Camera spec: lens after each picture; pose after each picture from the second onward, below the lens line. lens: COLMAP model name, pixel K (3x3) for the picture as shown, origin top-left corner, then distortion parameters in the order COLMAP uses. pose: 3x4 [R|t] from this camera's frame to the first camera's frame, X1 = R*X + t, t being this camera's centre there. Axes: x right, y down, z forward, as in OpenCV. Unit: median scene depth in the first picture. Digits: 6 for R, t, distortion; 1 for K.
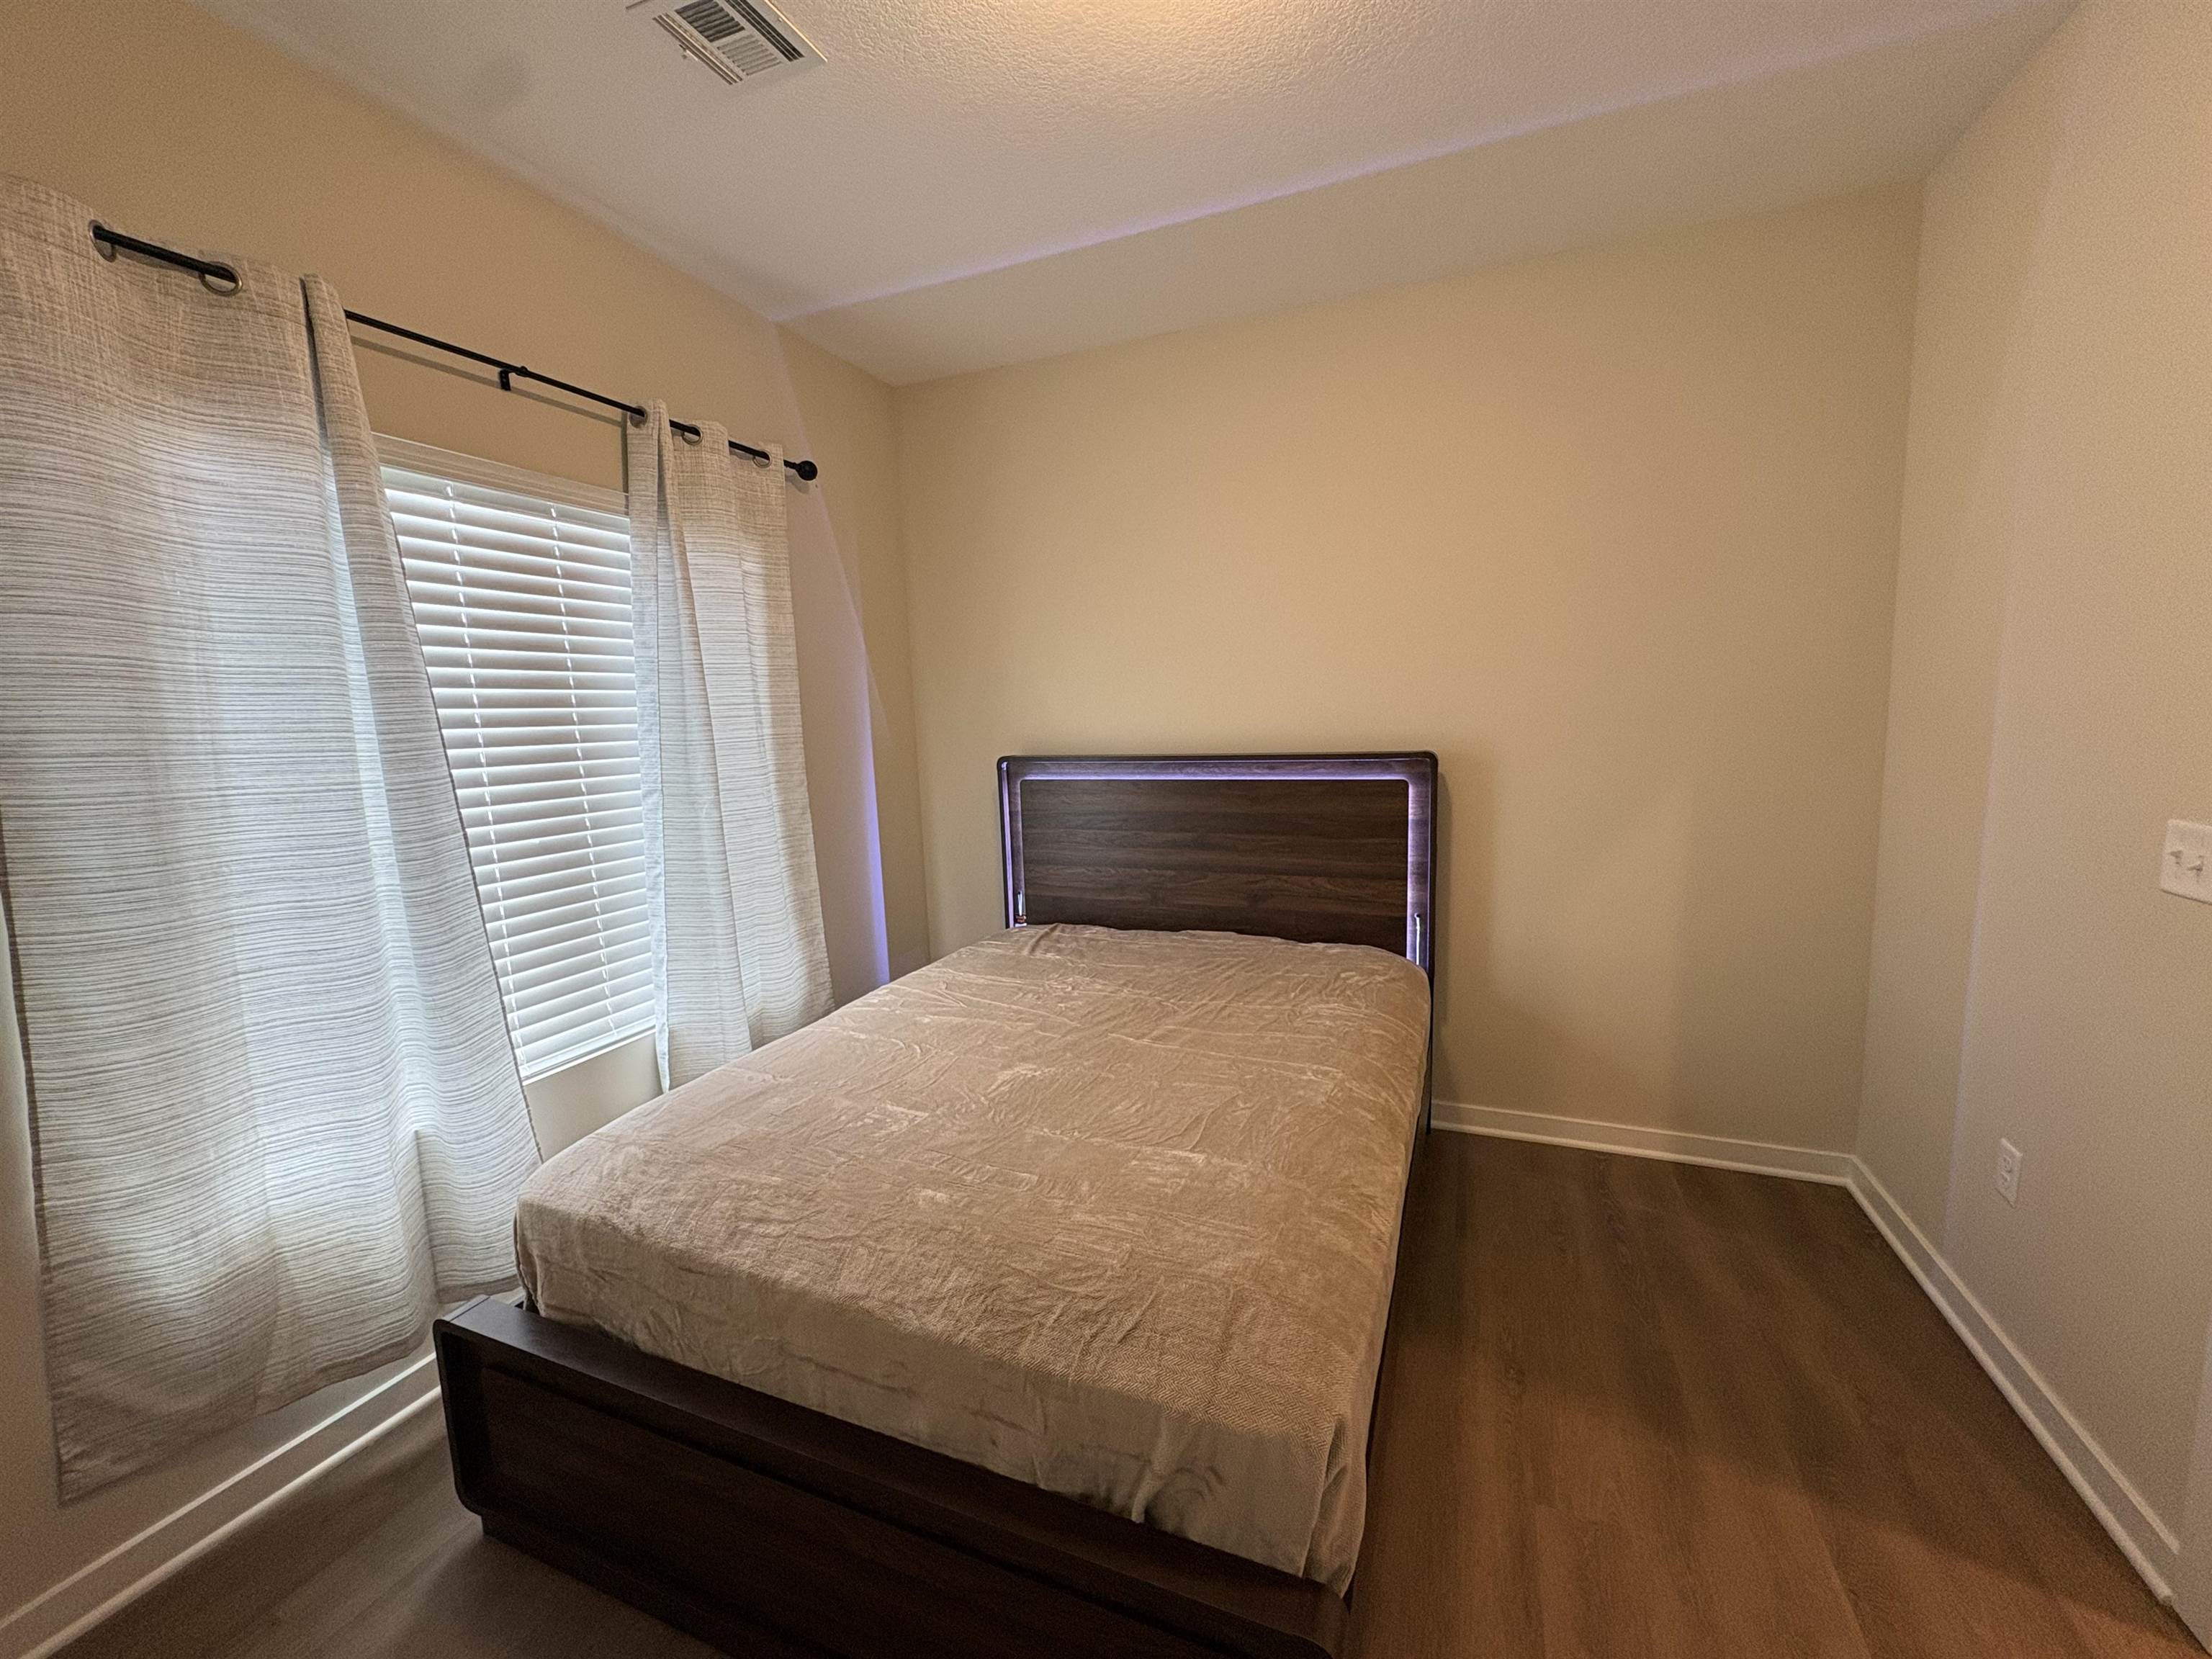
lens RADIAL K [[878.0, 0, 1111.3], [0, 878.0, 825.8], [0, 0, 1]] dist [0.001075, 0.000196]
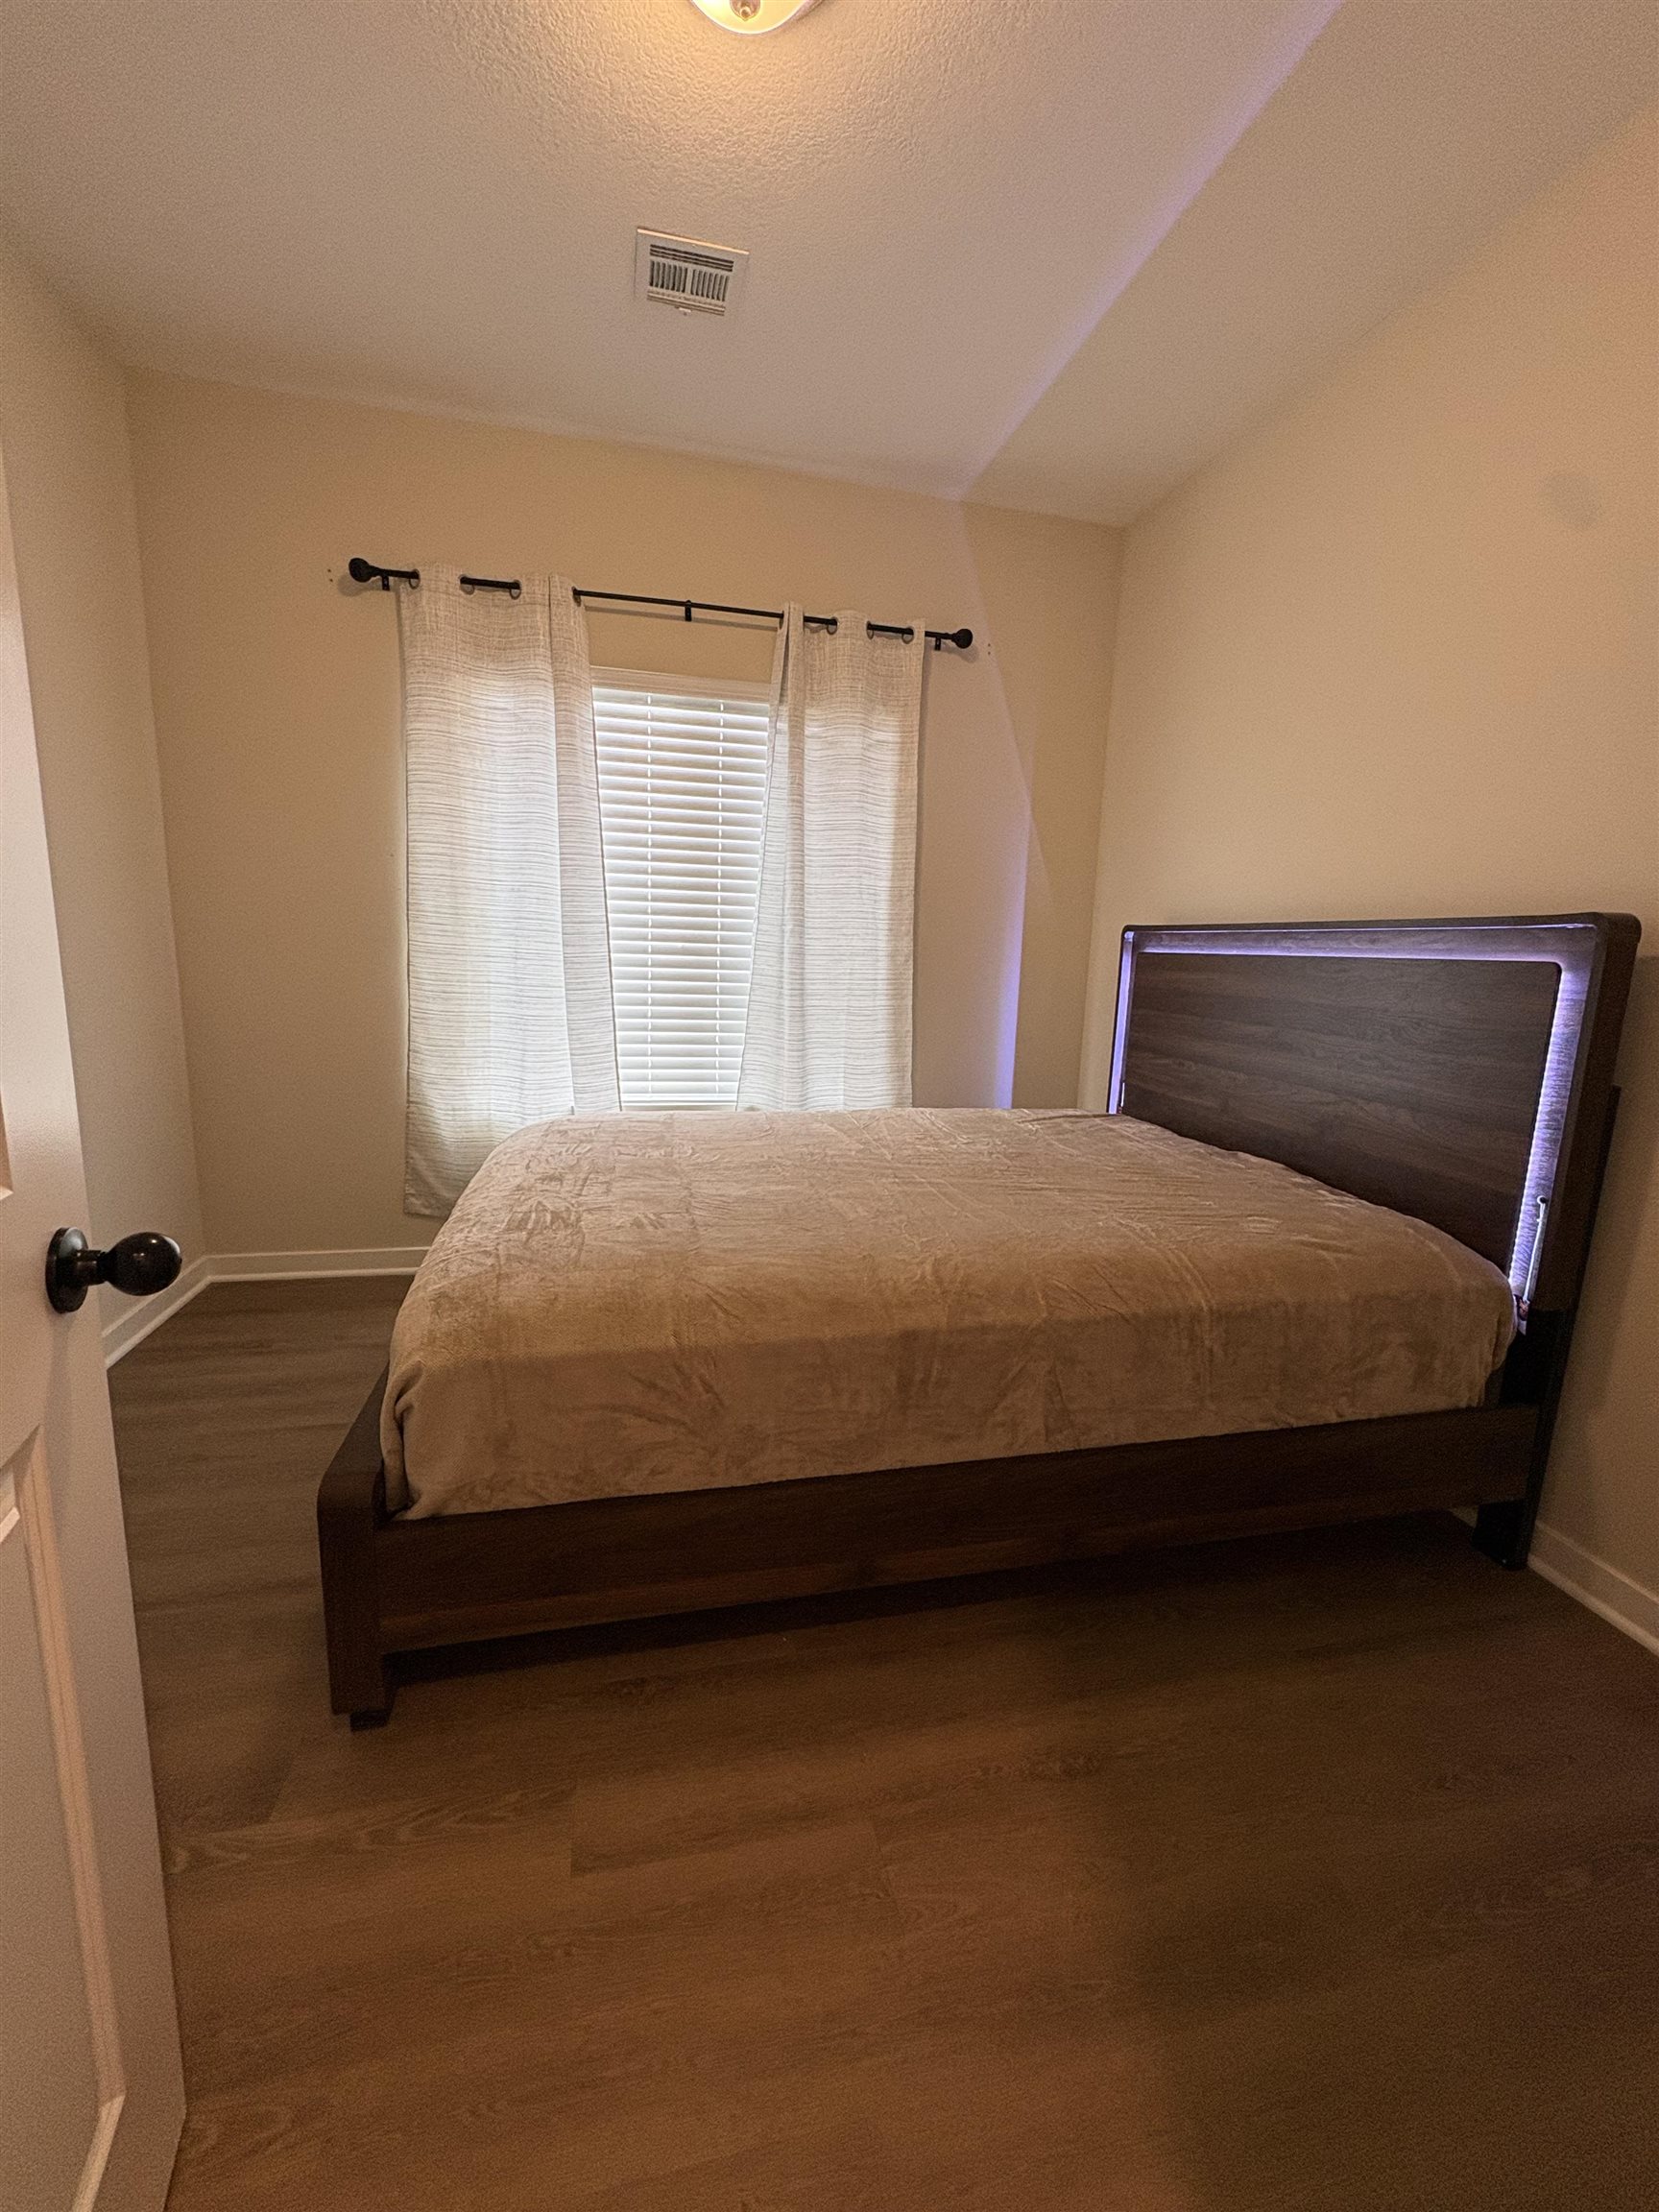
lens RADIAL K [[878.0, 0, 832.9], [0, 878.0, 1101.6], [0, 0, 1]] dist [0.001075, 0.000196]
pose [[0.579156, 0.192158, -0.792246, 0.666889], [-0.157474, 0.979889, 0.122553, 0.052181], [0.799863, 0.053780, 0.597769, 0.346921]]
